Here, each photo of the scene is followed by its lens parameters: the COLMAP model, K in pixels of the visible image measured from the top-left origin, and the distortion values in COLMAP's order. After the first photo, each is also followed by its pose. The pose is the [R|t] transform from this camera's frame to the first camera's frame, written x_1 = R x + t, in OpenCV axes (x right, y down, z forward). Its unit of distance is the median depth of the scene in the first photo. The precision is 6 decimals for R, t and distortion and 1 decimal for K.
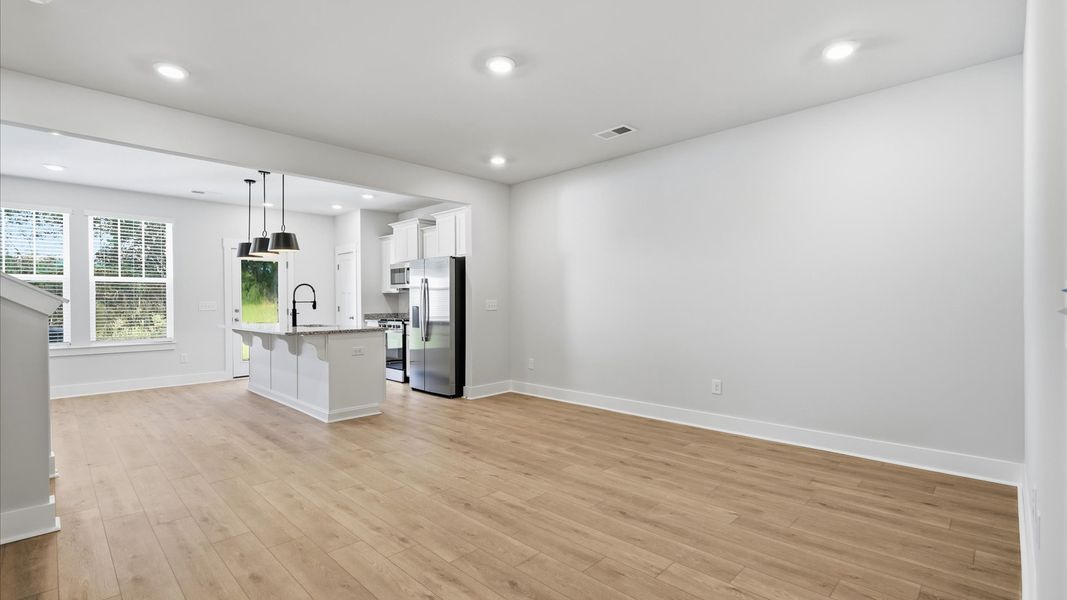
lens RADIAL K [[476.1, 0, 532.1], [0, 476.1, 302.6], [0, 0, 1]] dist [0.018504, -0.002254]
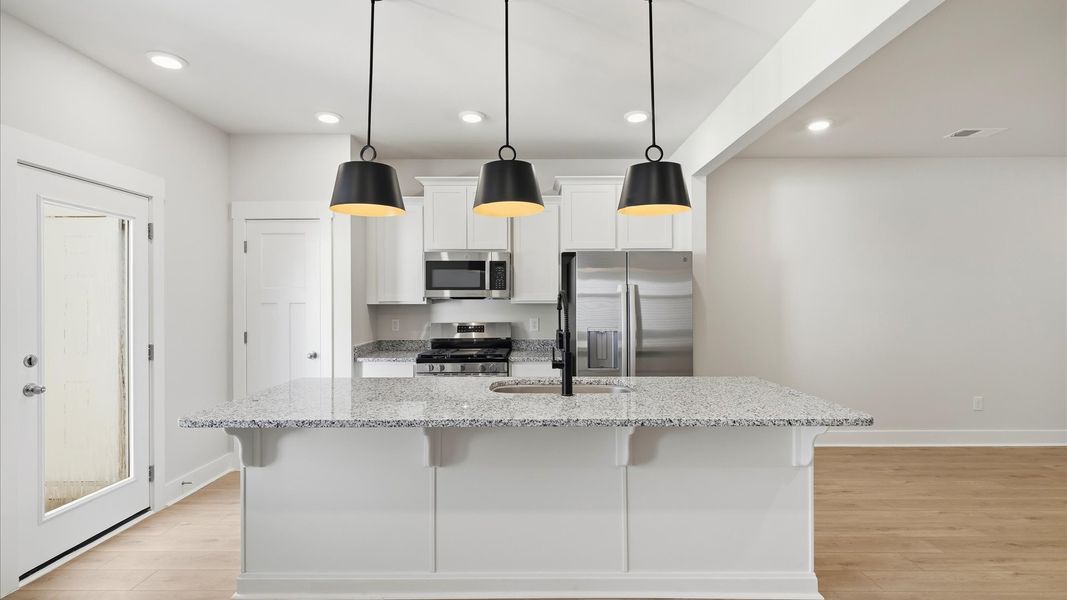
lens RADIAL K [[476.1, 0, 532.5], [0, 476.1, 307.7], [0, 0, 1]] dist [0.018504, -0.002254]
pose [[0.715499, 0.004781, 0.698597, -0.967826], [0.004939, 0.999917, -0.011901, -0.018885], [-0.698596, 0.011965, 0.715416, 0.884948]]
